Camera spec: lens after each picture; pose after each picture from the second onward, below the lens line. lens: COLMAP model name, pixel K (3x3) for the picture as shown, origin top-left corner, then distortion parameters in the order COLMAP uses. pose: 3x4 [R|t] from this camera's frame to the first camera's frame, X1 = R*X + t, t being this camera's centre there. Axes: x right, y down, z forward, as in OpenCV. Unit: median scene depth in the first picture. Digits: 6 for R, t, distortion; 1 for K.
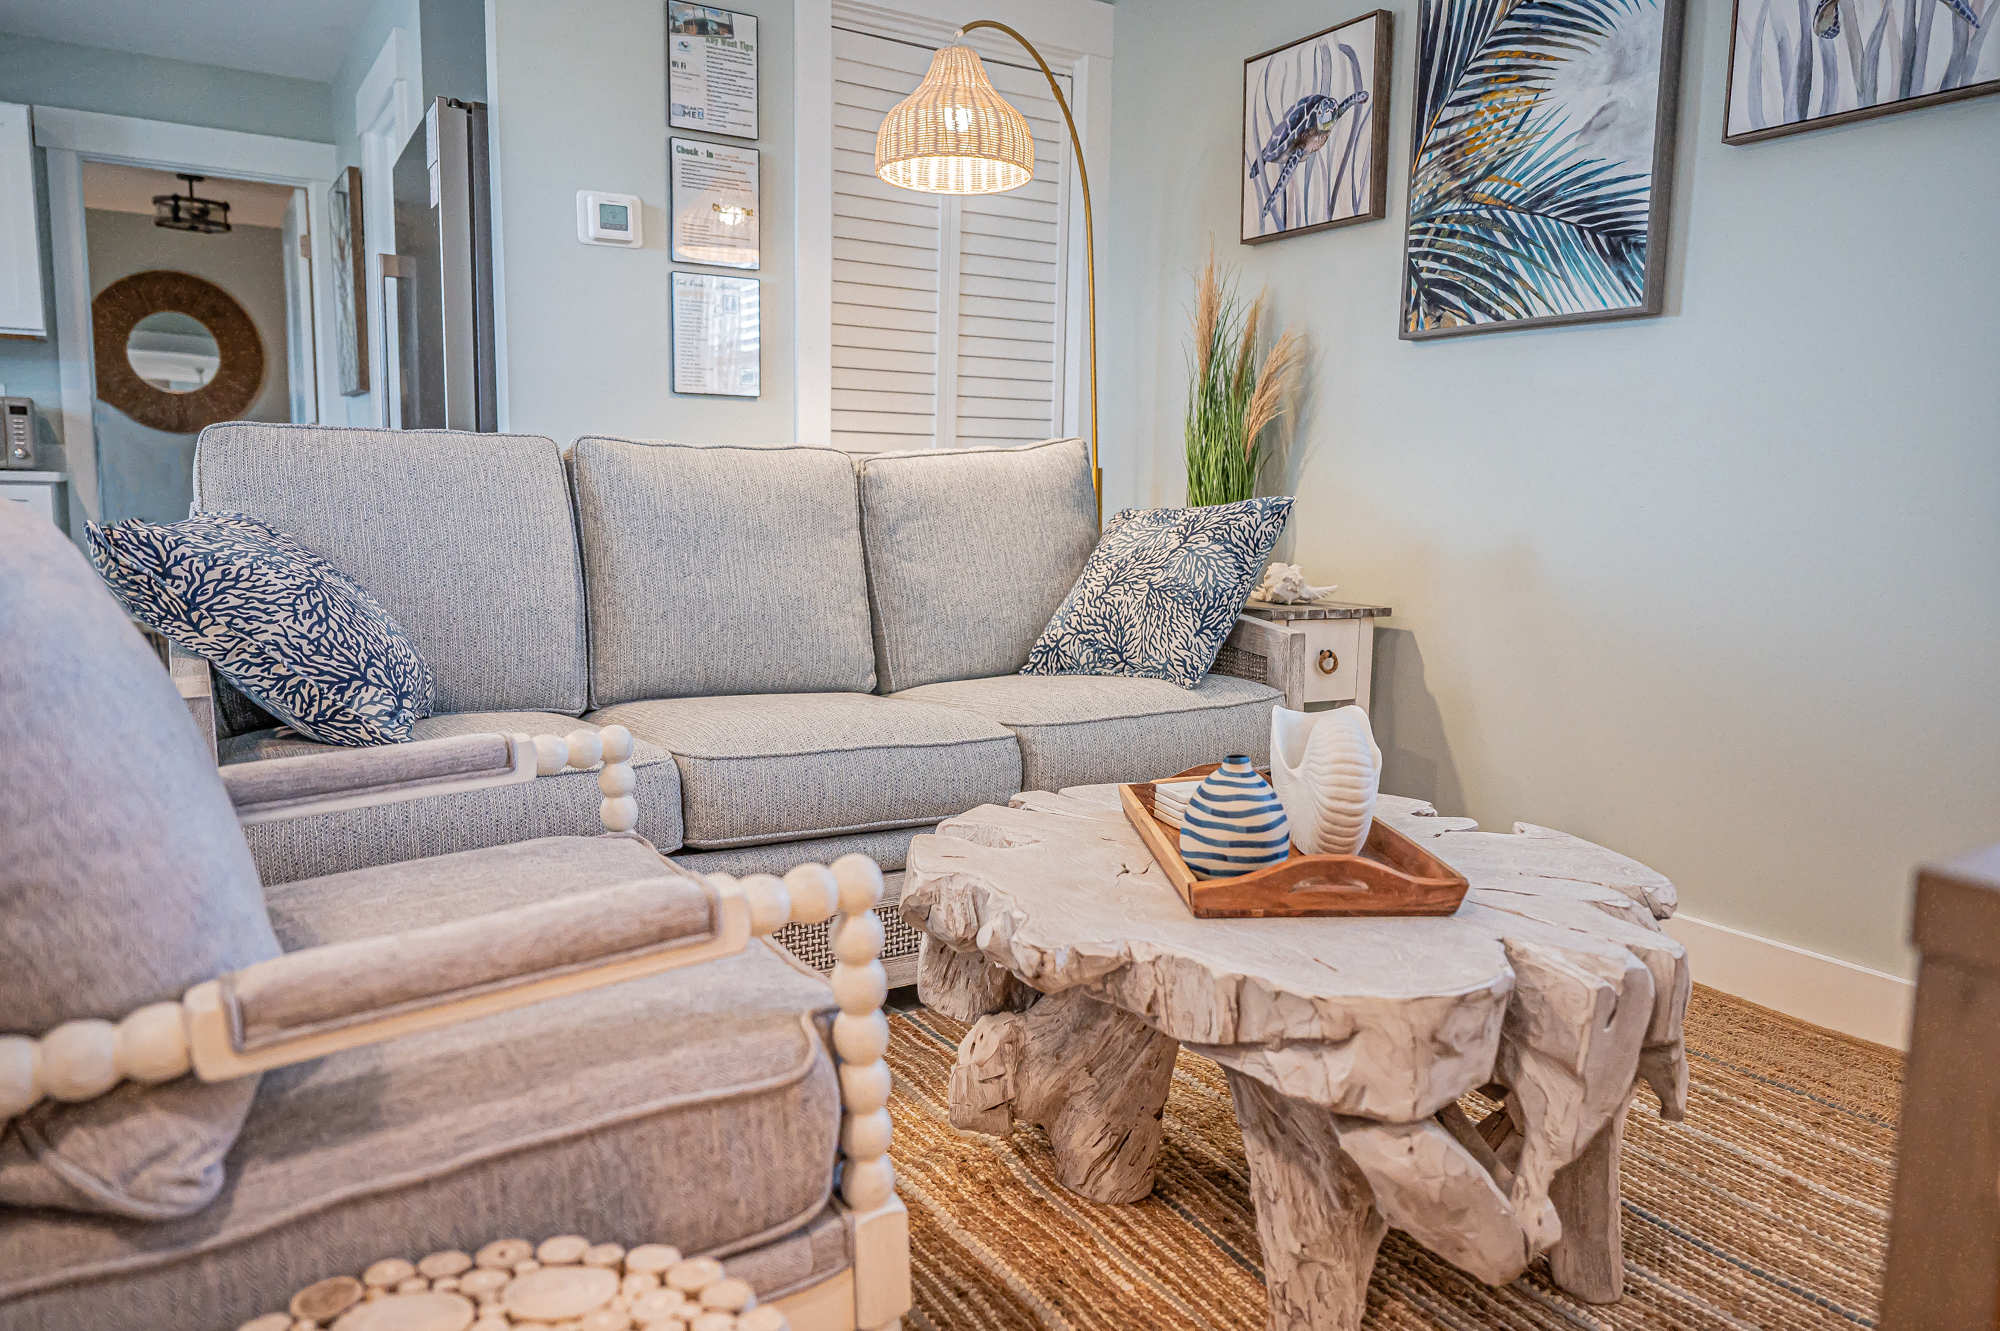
lens RADIAL K [[1358.5, 0, 1010.7], [0, 1358.5, 674.3], [0, 0, 1]] dist [-0.001253, 0.000940]
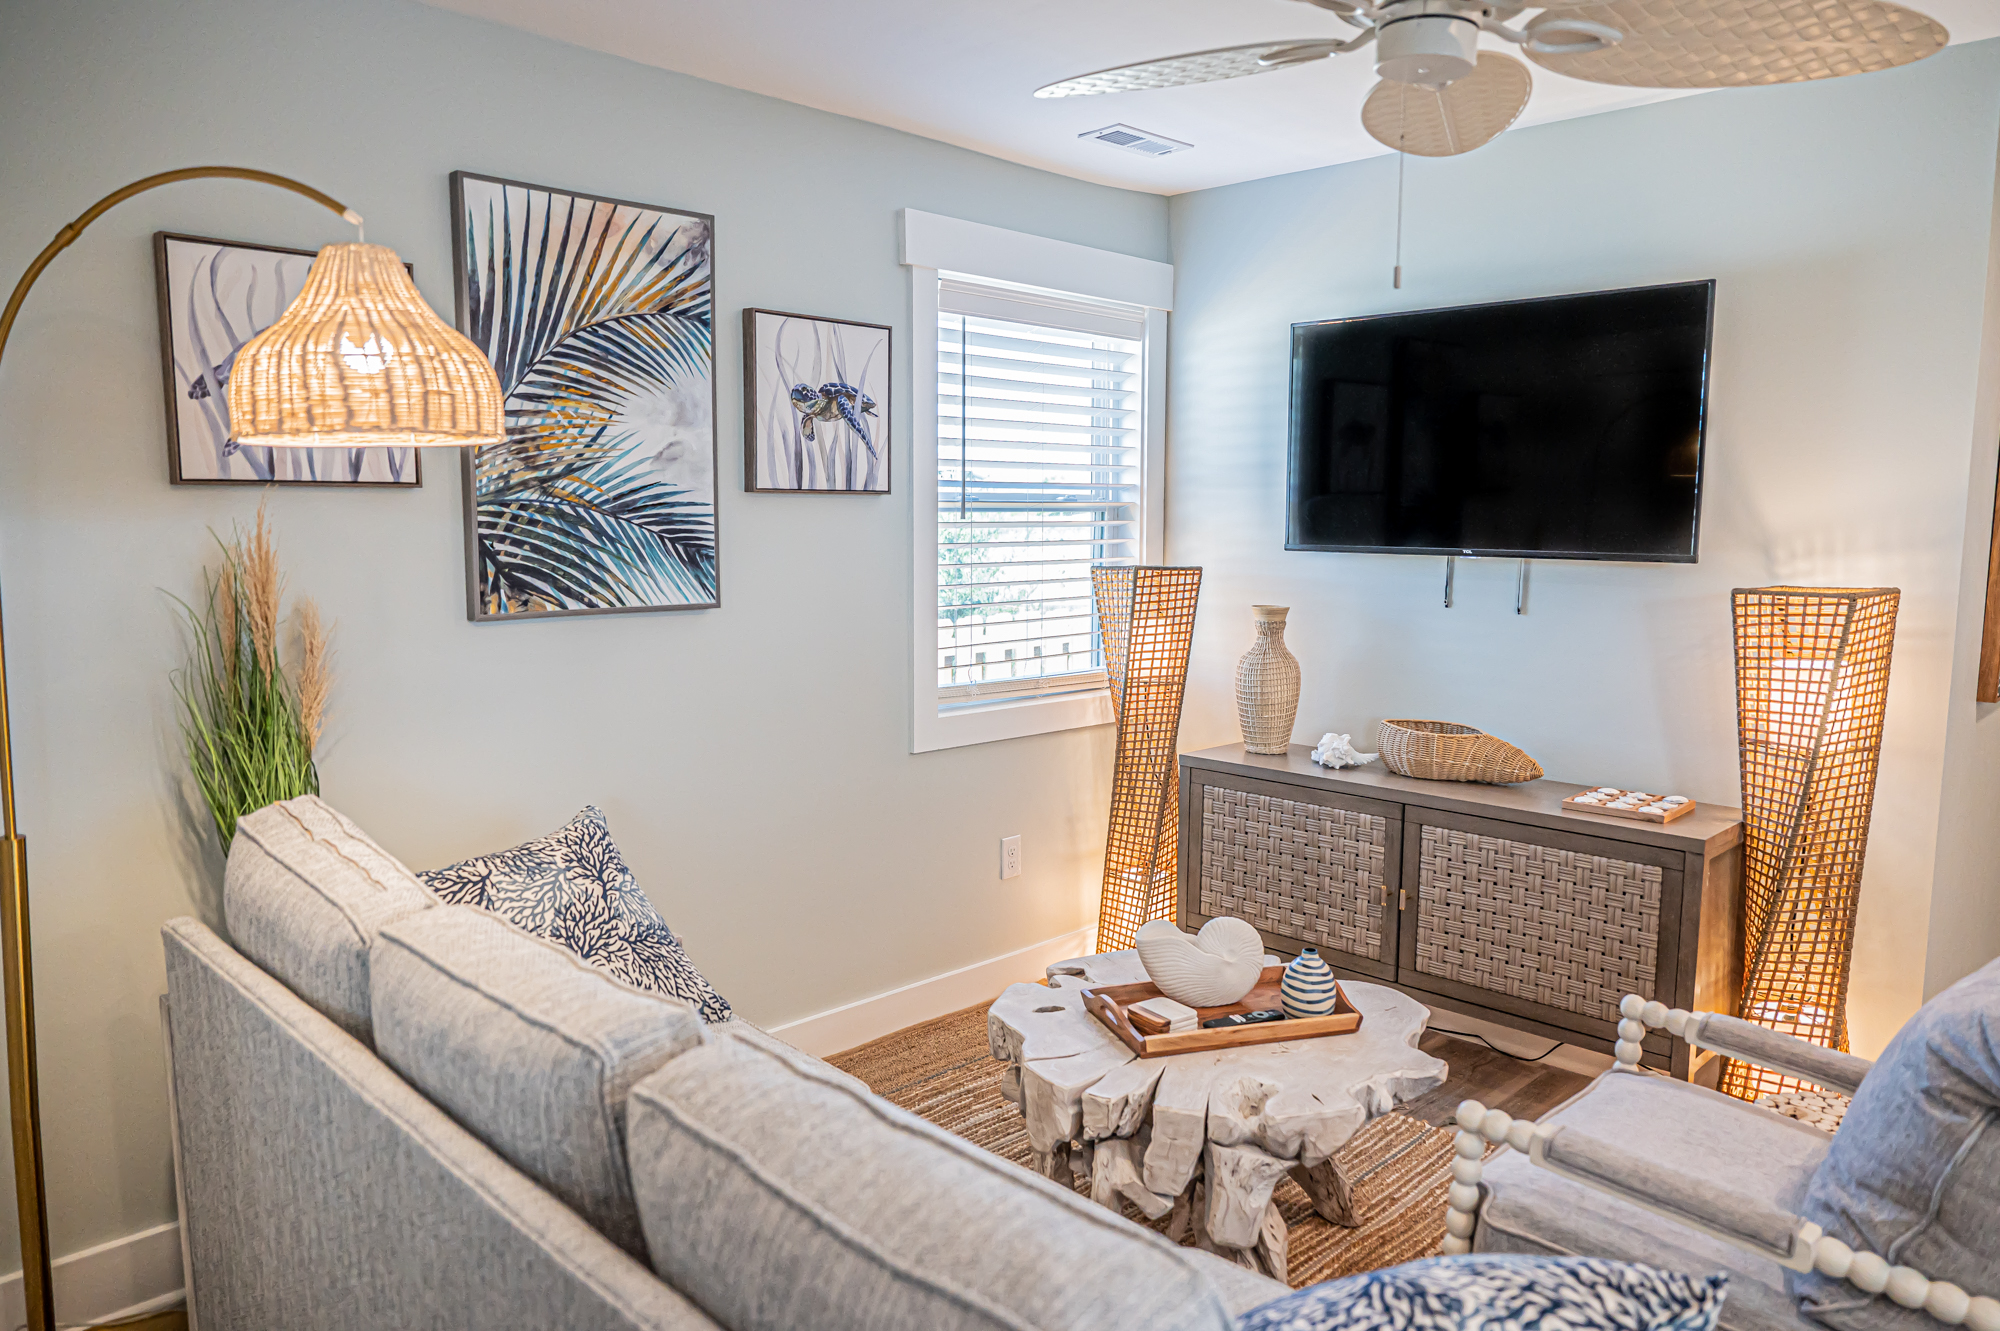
lens RADIAL K [[1358.5, 0, 999.3], [0, 1358.5, 660.0], [0, 0, 1]] dist [-0.001253, 0.000940]
pose [[-0.221469, -0.127268, 0.966827, -0.785242], [0.122340, 0.979988, 0.157024, -0.354665], [-0.967463, 0.153057, -0.201467, 0.919545]]
